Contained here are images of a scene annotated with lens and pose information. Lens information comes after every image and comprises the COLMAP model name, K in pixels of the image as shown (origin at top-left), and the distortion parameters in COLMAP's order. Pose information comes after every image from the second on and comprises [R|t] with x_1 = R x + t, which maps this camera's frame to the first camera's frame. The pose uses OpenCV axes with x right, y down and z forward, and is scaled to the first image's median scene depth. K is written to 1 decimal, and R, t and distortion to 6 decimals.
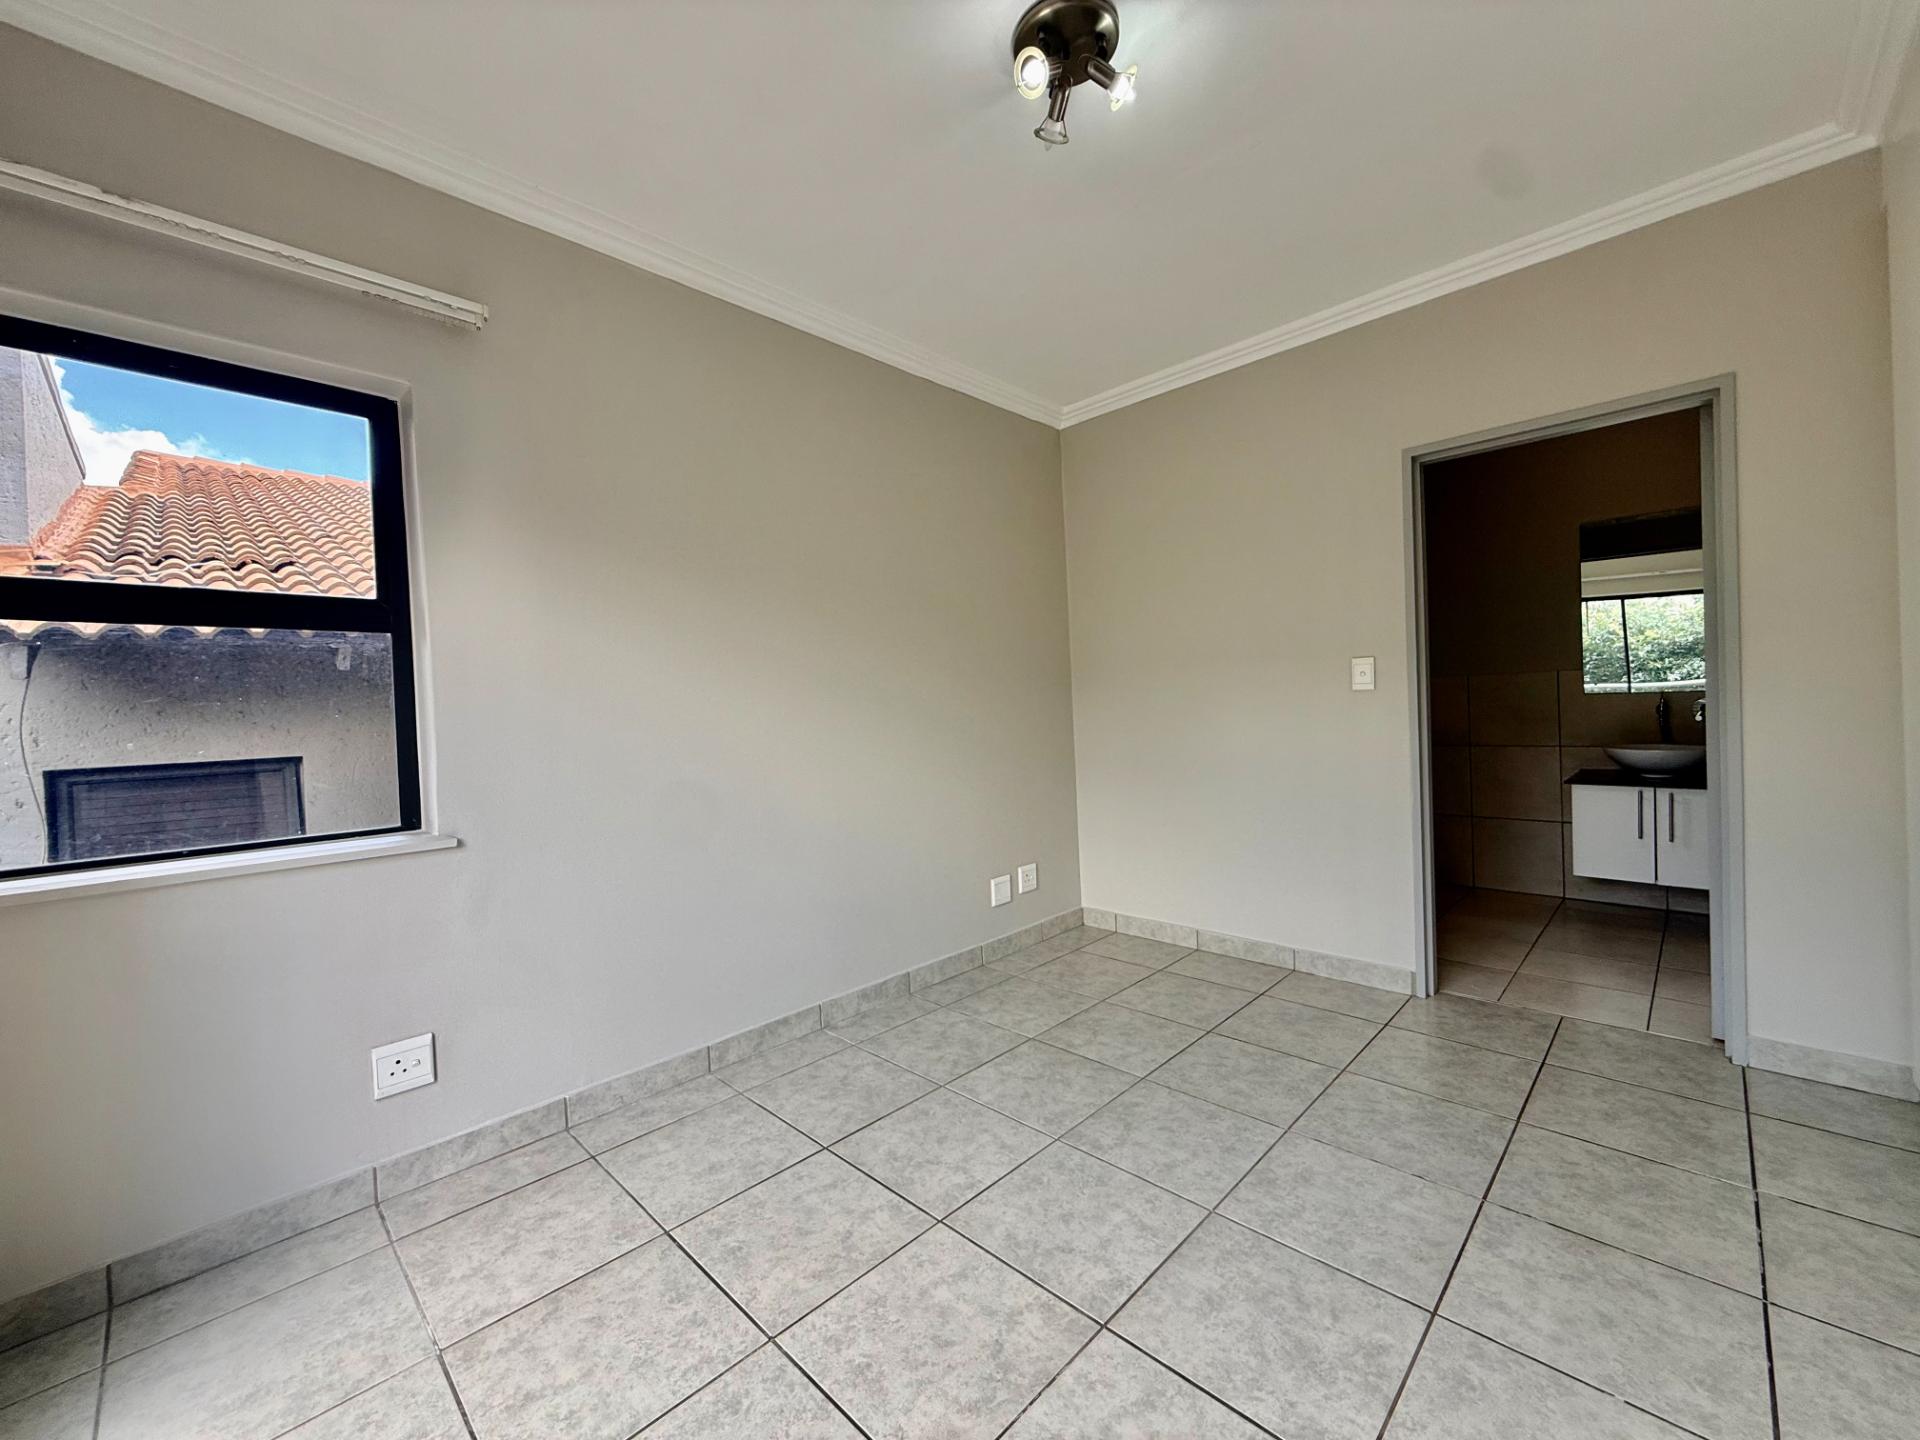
lens RADIAL K [[764.7, 0, 953.7], [0, 764.7, 719.4], [0, 0, 1]] dist [-0.000804, 0.000790]
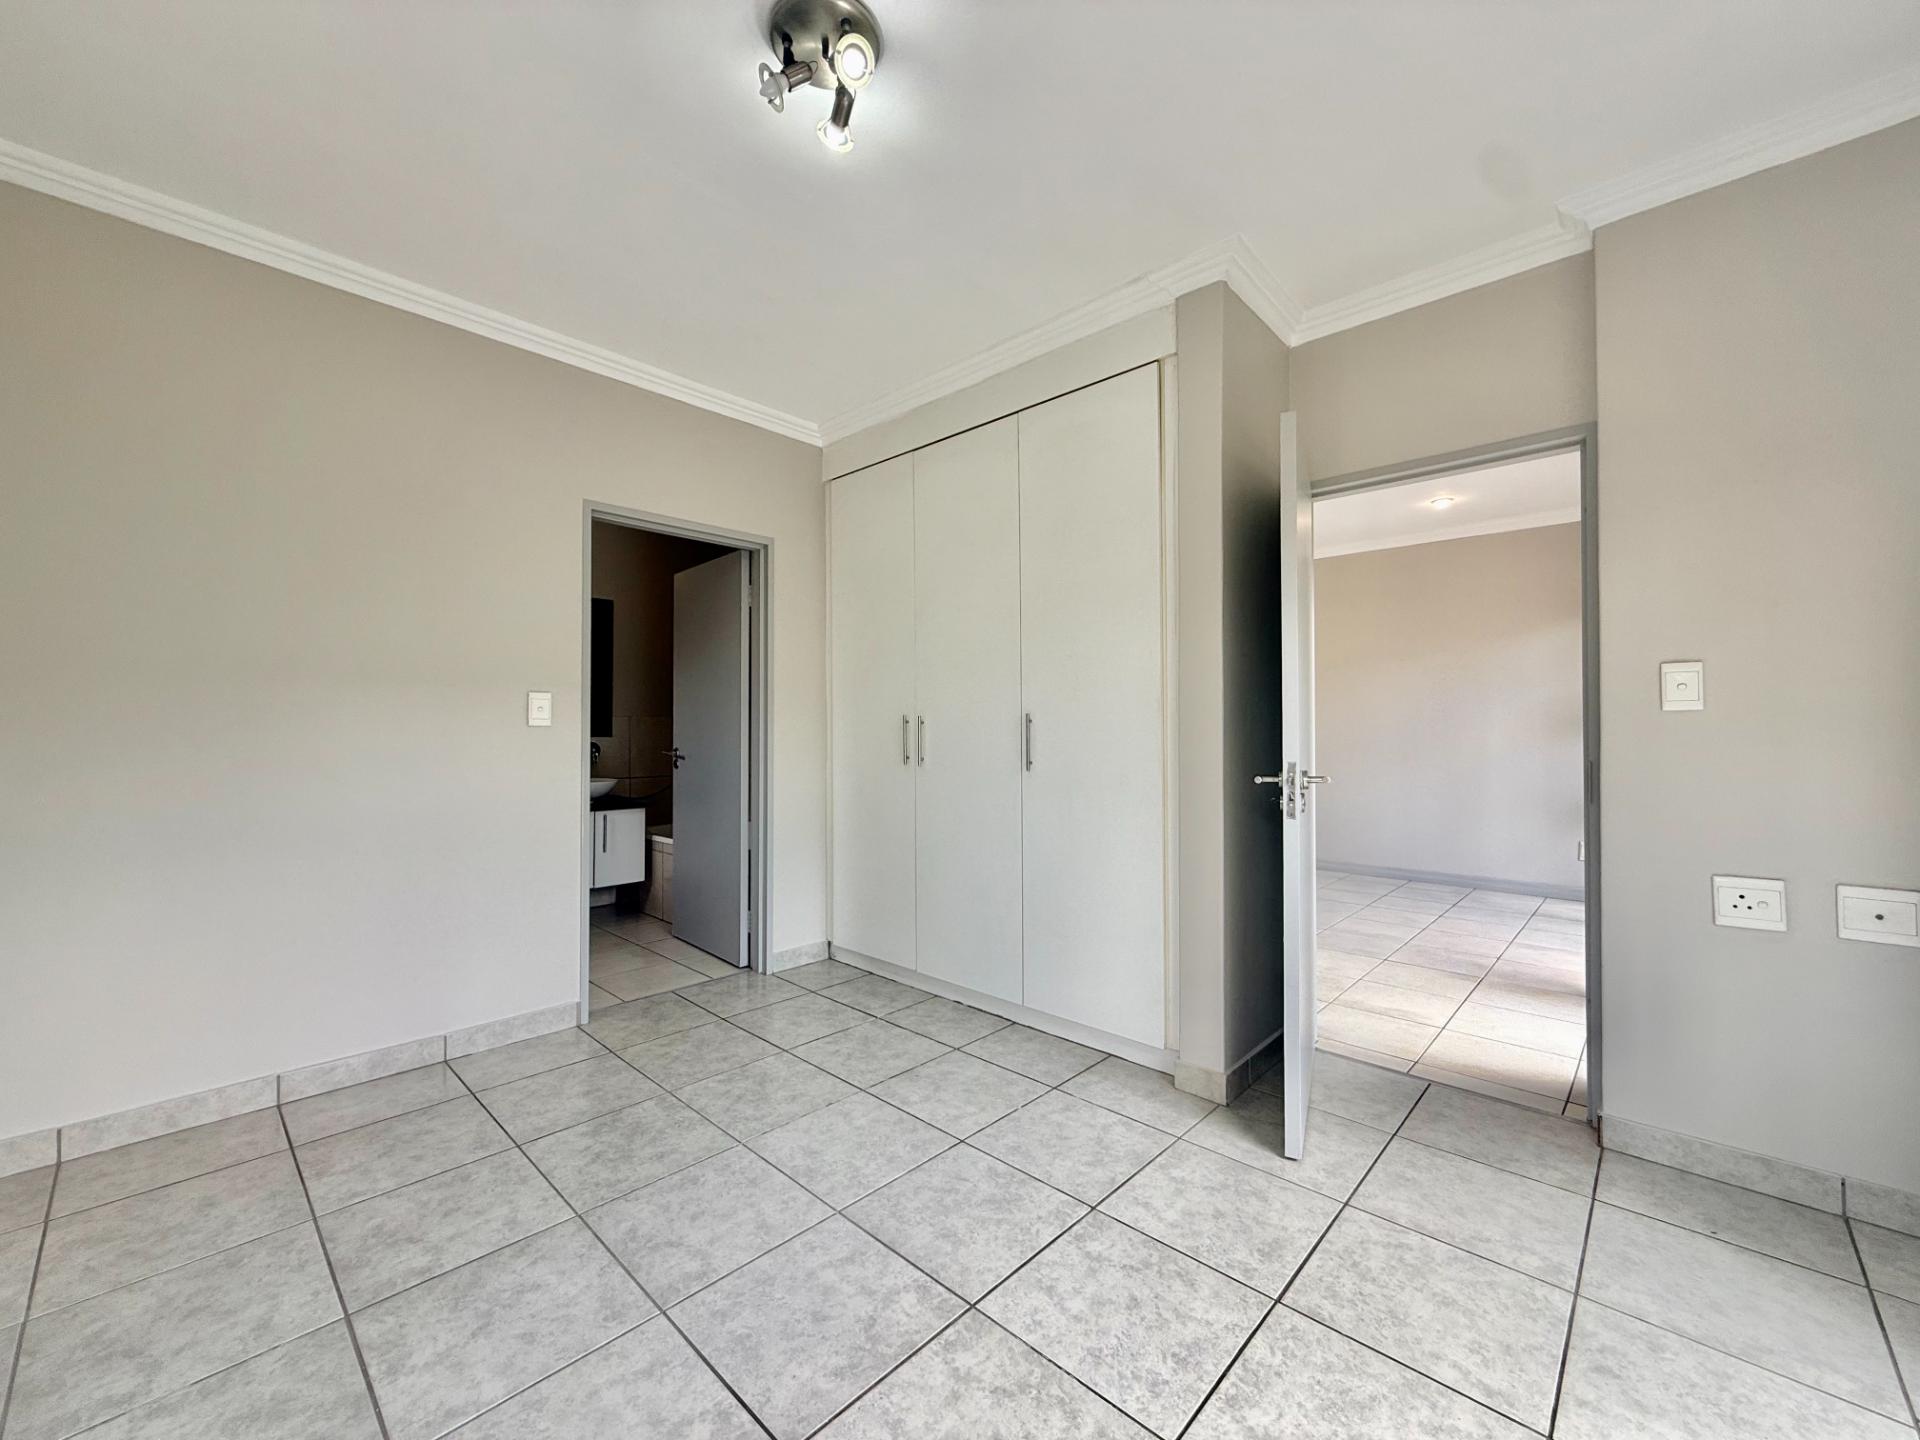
lens RADIAL K [[764.7, 0, 953.7], [0, 764.7, 719.4], [0, 0, 1]] dist [-0.000804, 0.000790]
pose [[-0.015737, 0.049134, 0.998668, -0.582763], [0.017505, 0.998652, -0.048857, 0.013104], [-0.999723, 0.016713, -0.016576, 0.653432]]
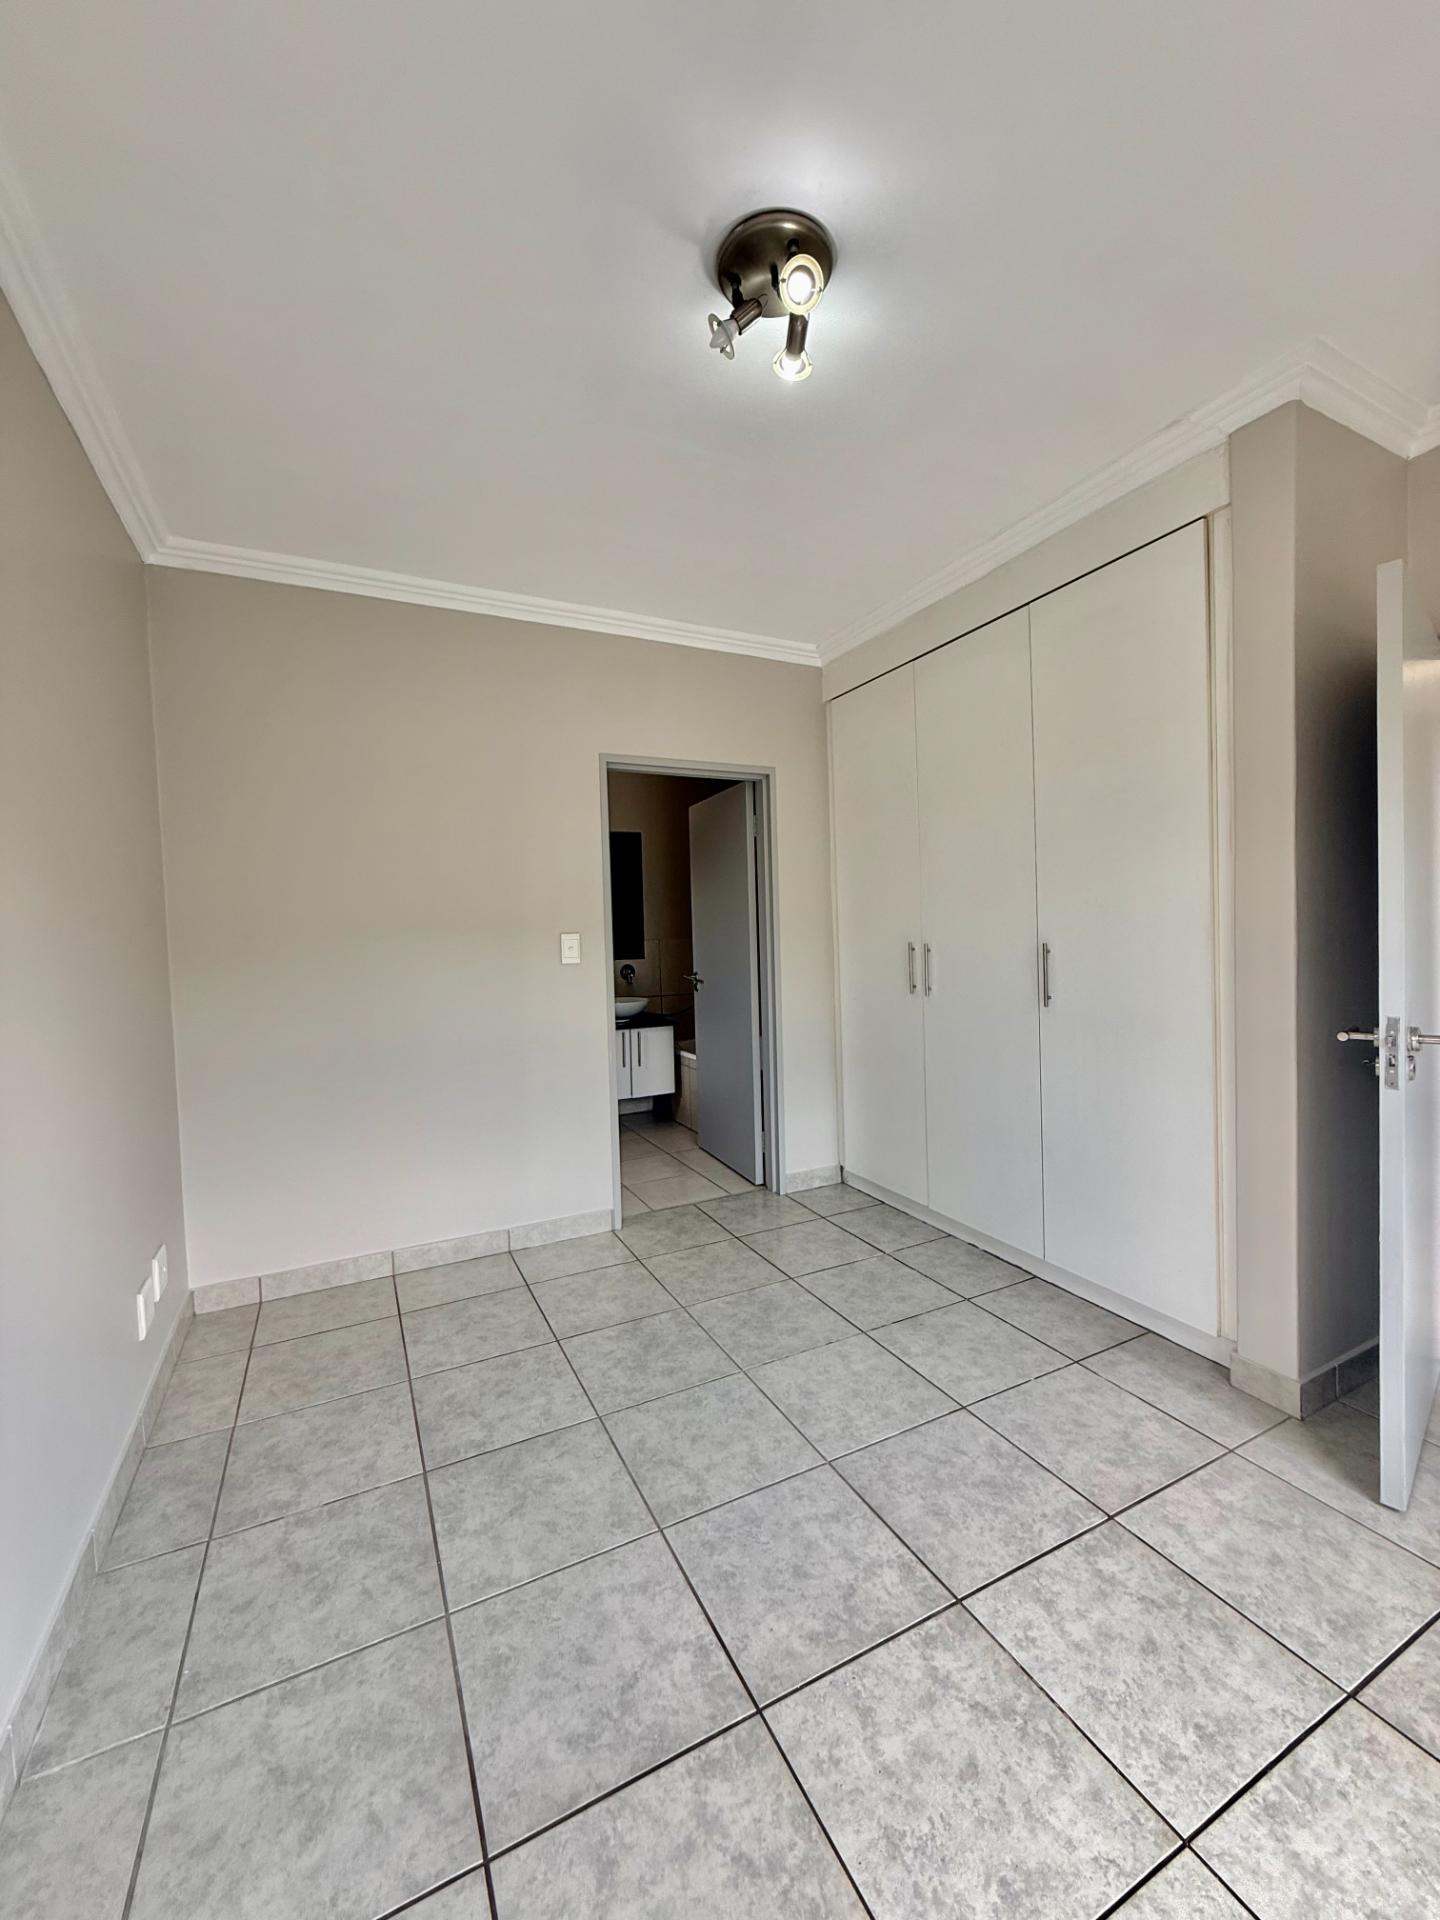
lens RADIAL K [[764.7, 0, 722.1], [0, 764.7, 953.4], [0, 0, 1]] dist [-0.000804, 0.000790]
pose [[0.322552, -0.000129, 0.946552, -0.554184], [0.031902, 0.999433, -0.010735, -0.045309], [-0.946014, 0.033660, 0.322374, 0.596373]]
